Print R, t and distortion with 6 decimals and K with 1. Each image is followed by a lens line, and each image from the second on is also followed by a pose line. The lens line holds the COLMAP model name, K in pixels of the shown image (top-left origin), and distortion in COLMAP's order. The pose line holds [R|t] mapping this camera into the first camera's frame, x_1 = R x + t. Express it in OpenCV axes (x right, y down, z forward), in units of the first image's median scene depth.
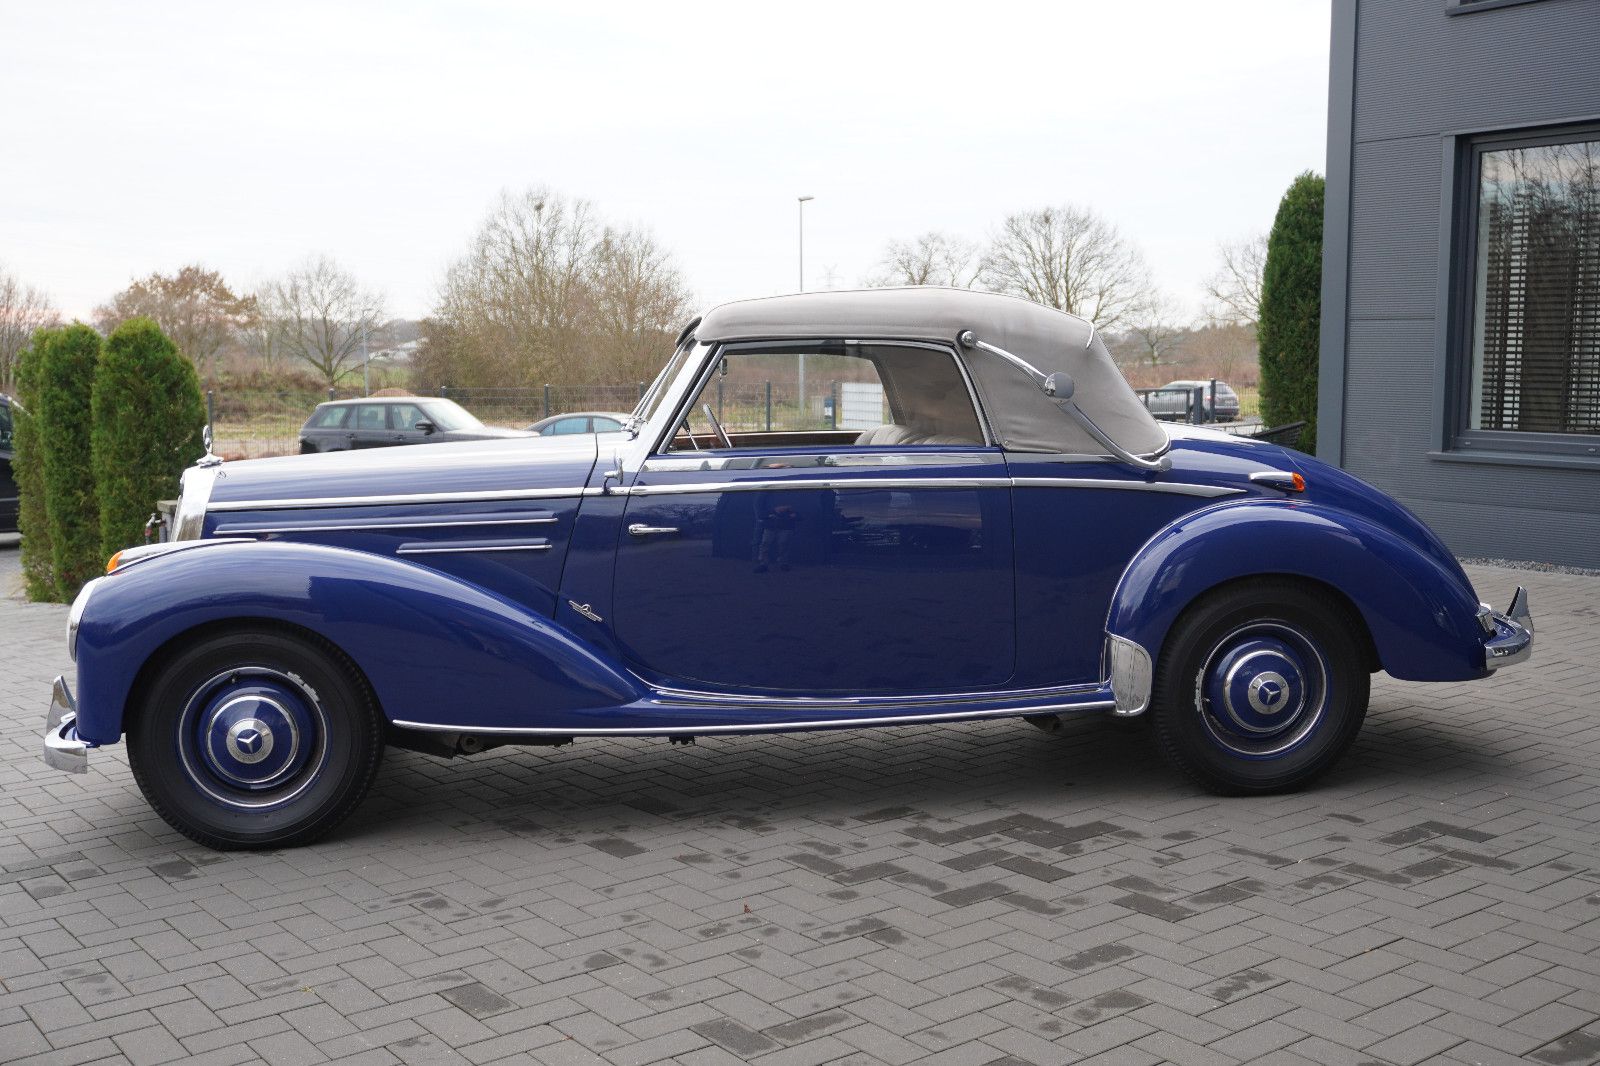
lens RADIAL K [[1663.9, 0, 798.7], [0, 1663.9, 533.2], [0, 0, 1]] dist [0.006243, 0.000000]
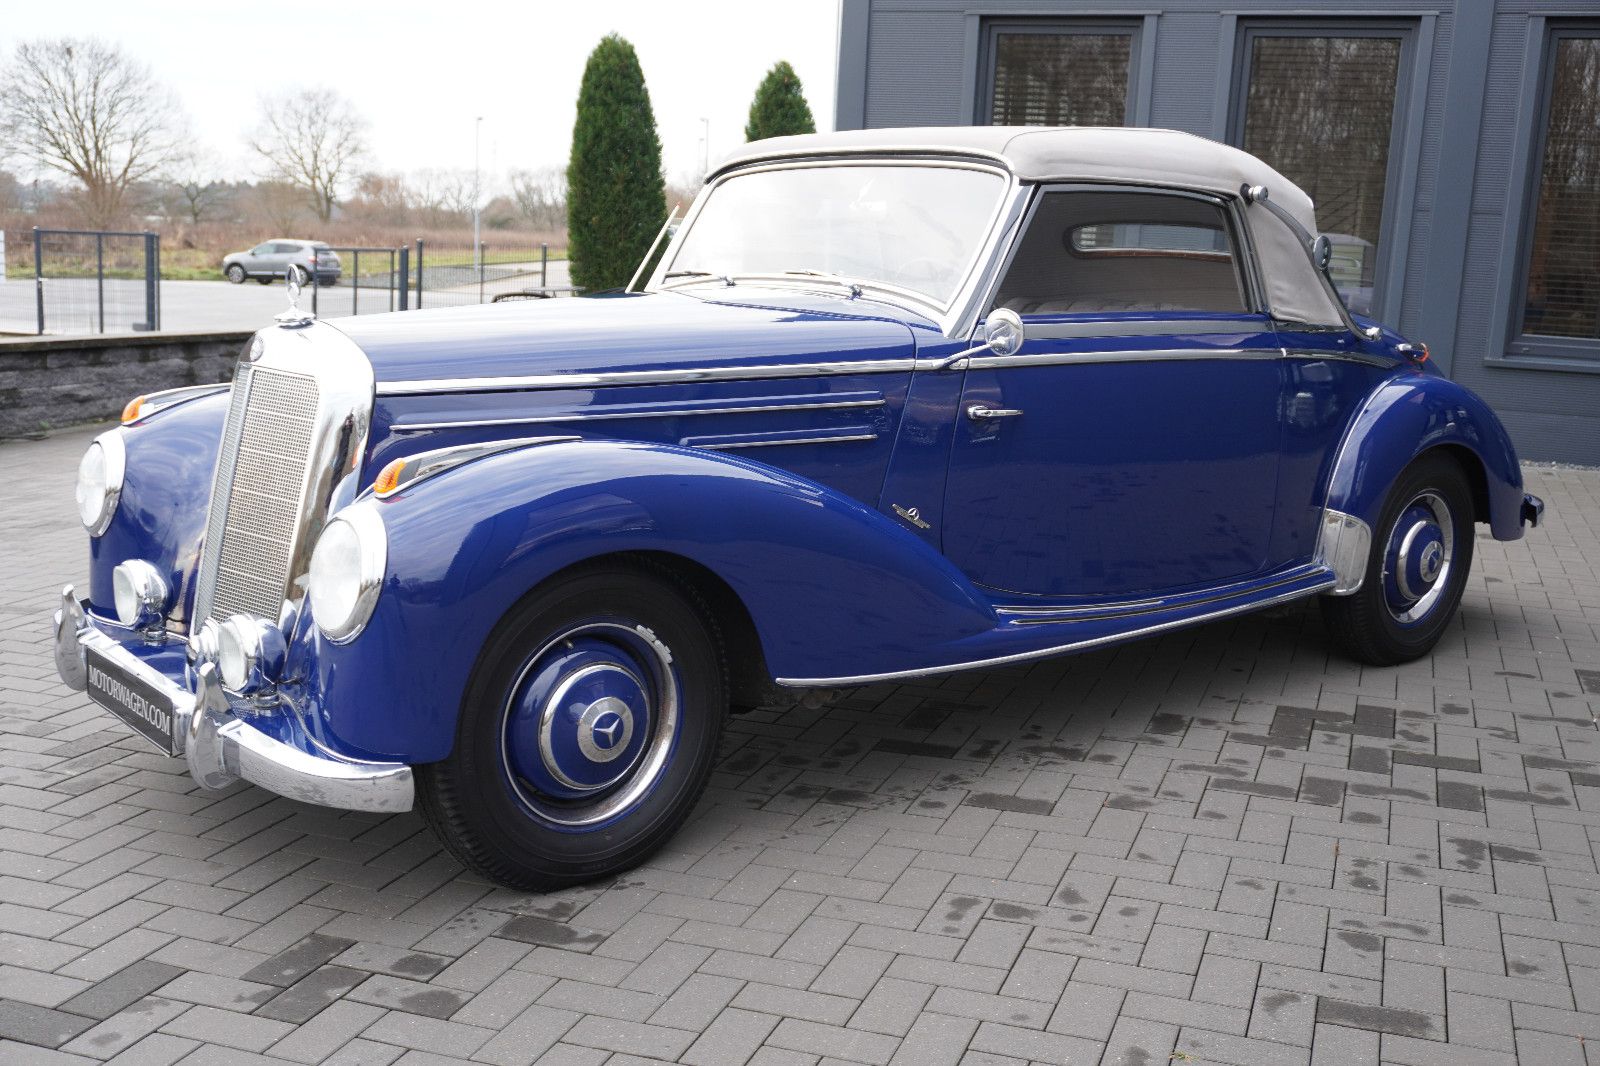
lens RADIAL K [[1663.9, 0, 806.1], [0, 1663.9, 534.6], [0, 0, 1]] dist [0.006243, 0.000000]
pose [[0.835126, -0.058355, 0.546954, -0.628268], [0.013412, 0.996221, 0.085810, -0.013826], [-0.549895, -0.064327, 0.832753, 0.382536]]
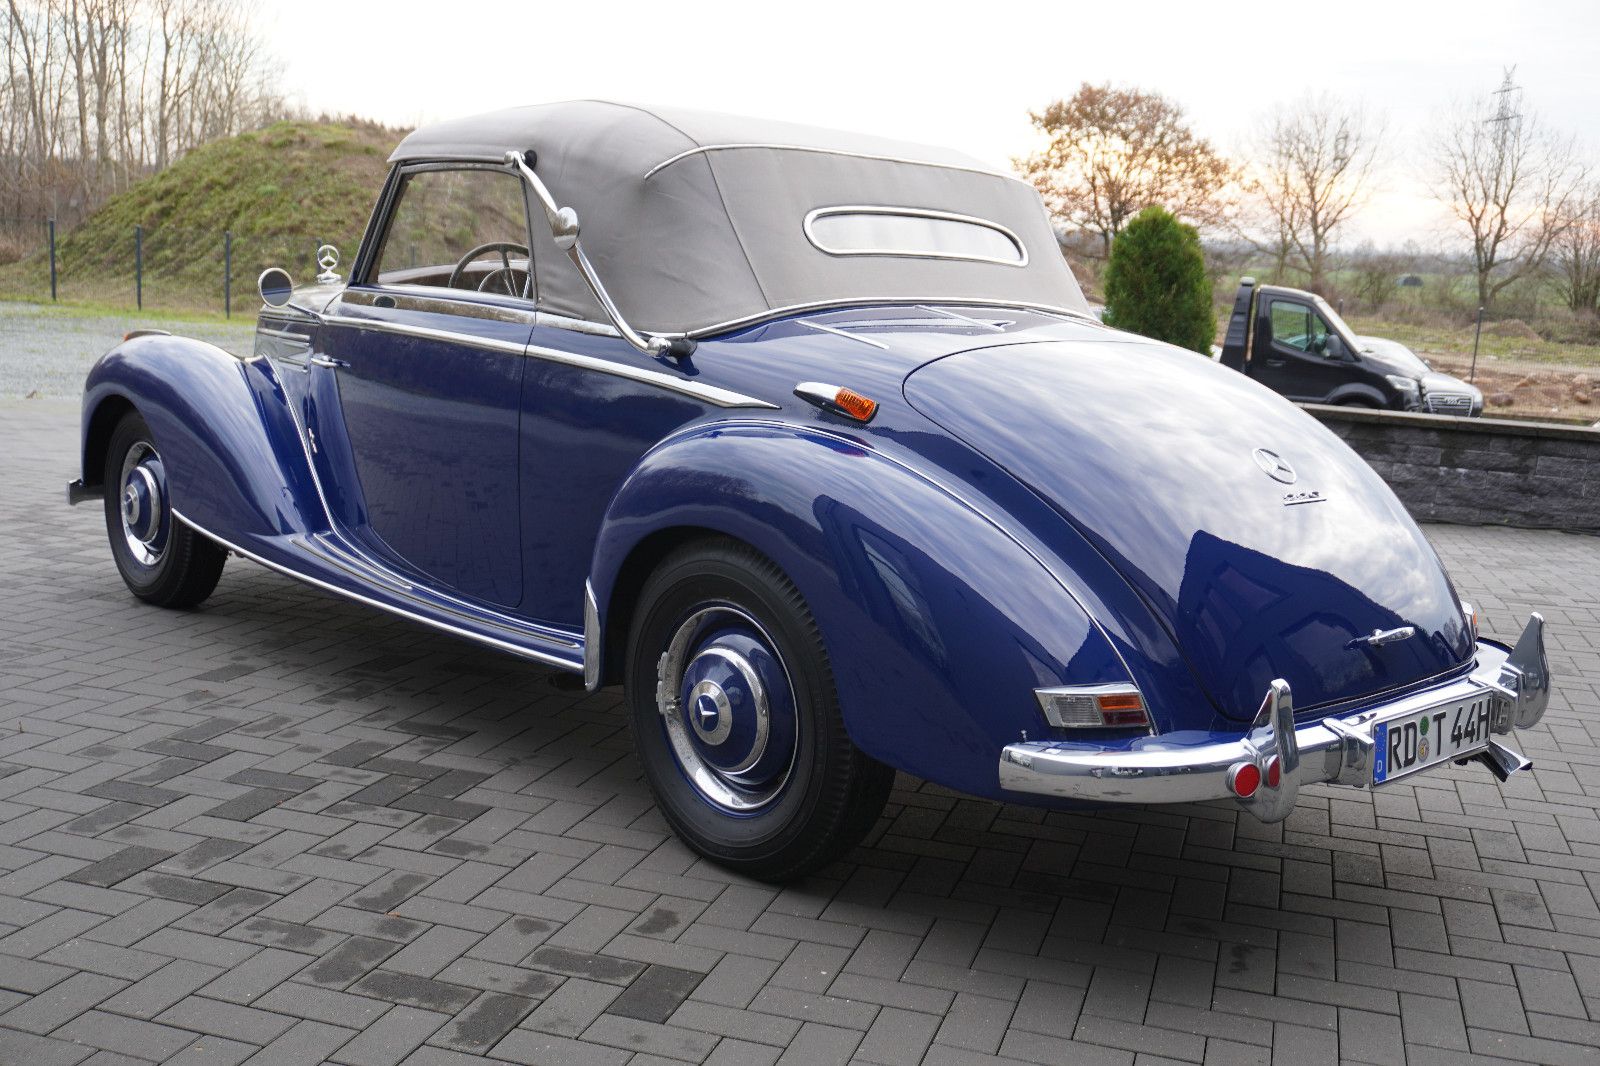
lens RADIAL K [[1663.9, 0, 797.8], [0, 1663.9, 531.7], [0, 0, 1]] dist [0.006243, 0.000000]
pose [[0.588191, 0.181346, -0.788127, 0.850739], [-0.149074, 0.982147, 0.114733, -0.057442], [0.794863, 0.050004, 0.604724, 0.663676]]
